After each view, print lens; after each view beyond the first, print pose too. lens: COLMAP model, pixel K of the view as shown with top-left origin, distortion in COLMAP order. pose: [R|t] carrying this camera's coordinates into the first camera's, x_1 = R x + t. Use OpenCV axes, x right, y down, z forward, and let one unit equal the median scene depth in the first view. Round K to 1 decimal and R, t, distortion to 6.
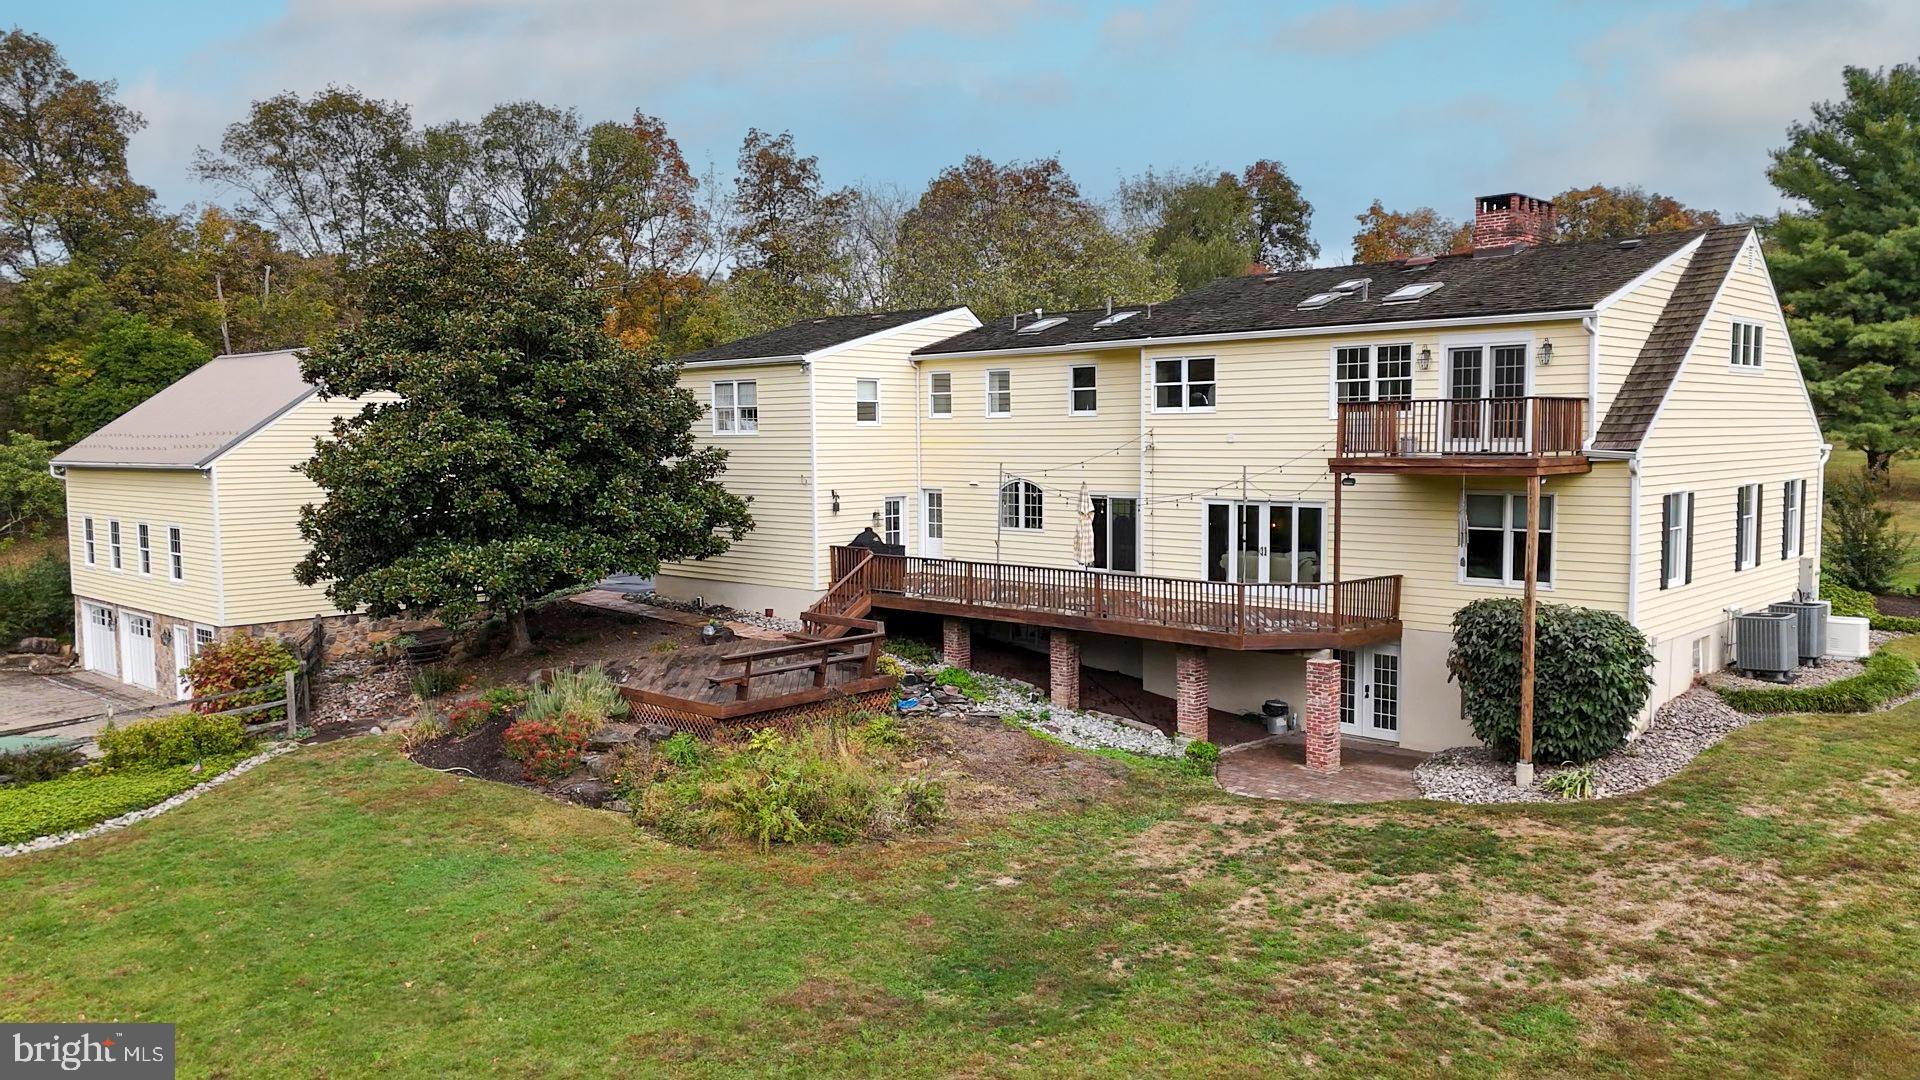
lens RADIAL K [[1430.8, 0, 957.4], [0, 1430.8, 542.1], [0, 0, 1]] dist [0.029991, -0.013073]
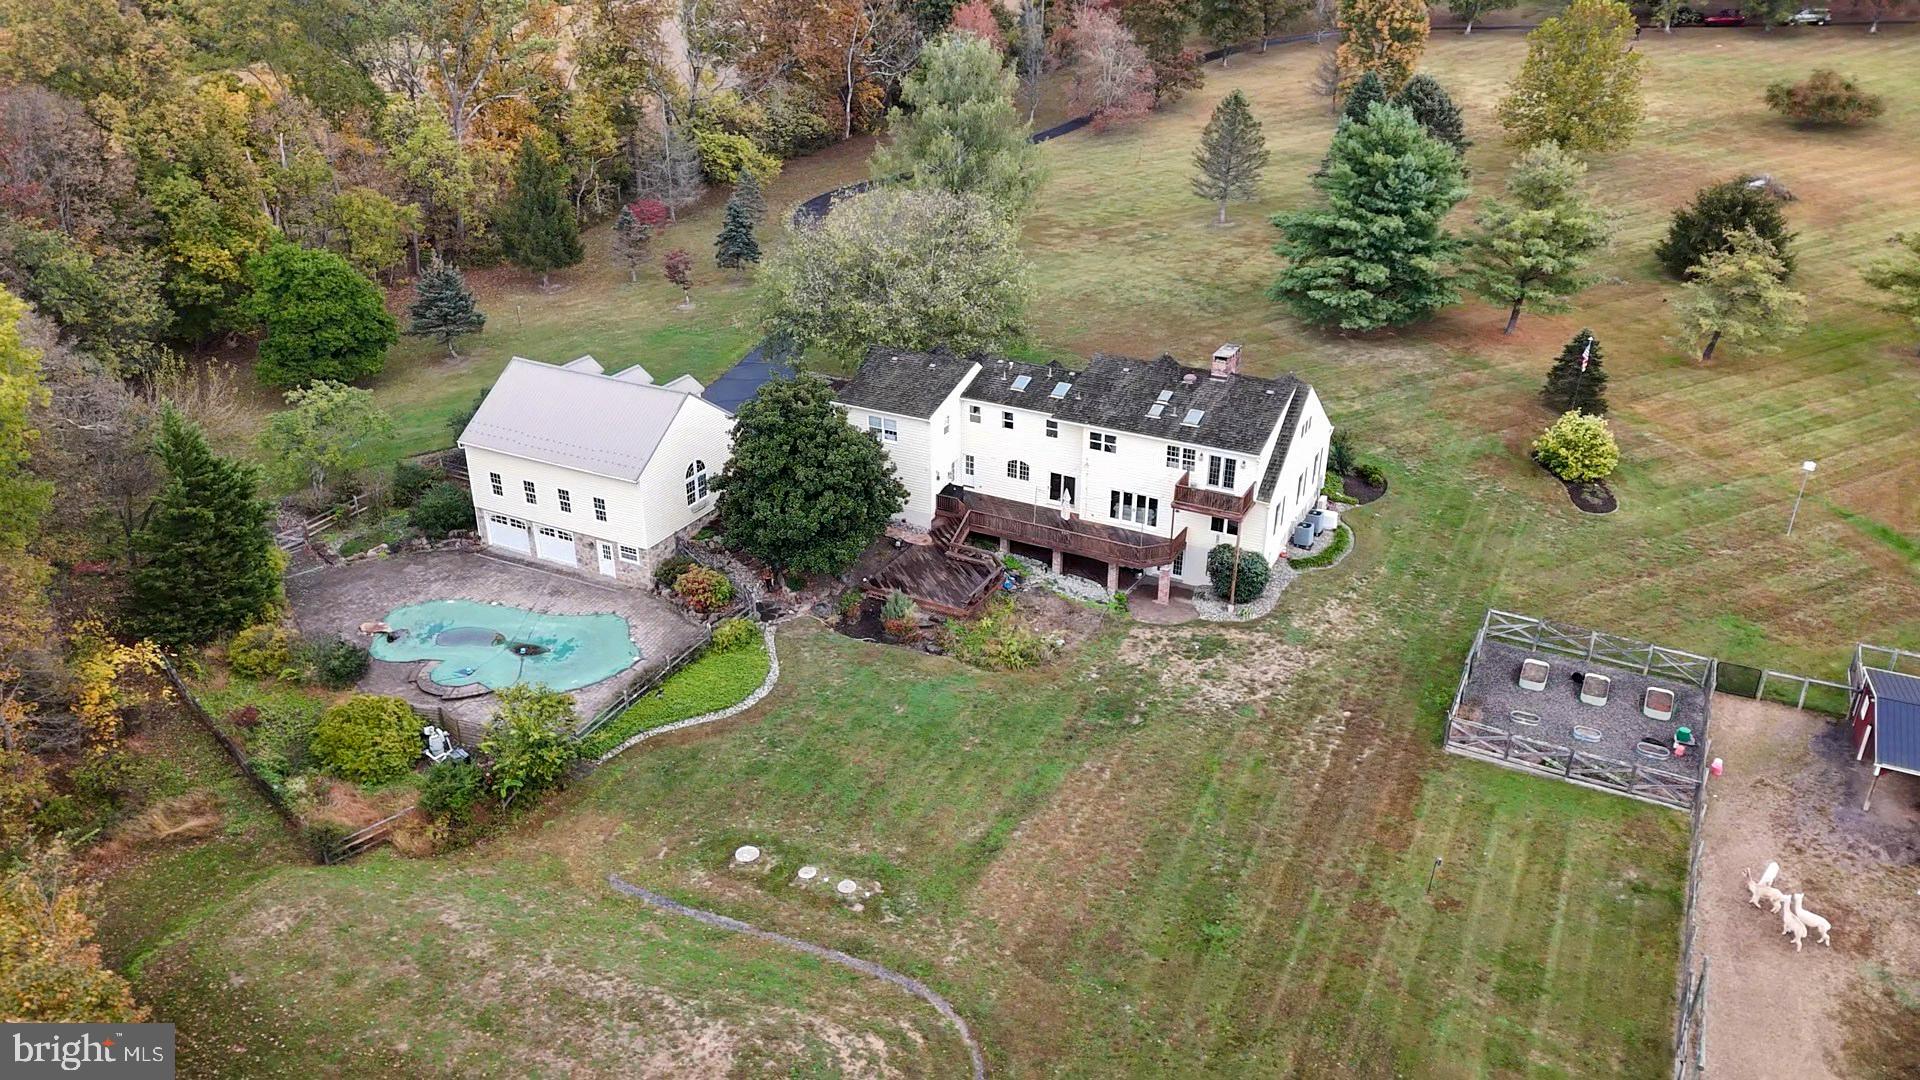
lens RADIAL K [[1430.8, 0, 960.4], [0, 1430.8, 539.5], [0, 0, 1]] dist [0.029991, -0.013073]
pose [[0.960631, -0.108935, 0.255579, -0.798032], [0.010649, 0.933685, 0.357937, -0.924395], [-0.277622, -0.341124, 0.898087, -1.327460]]
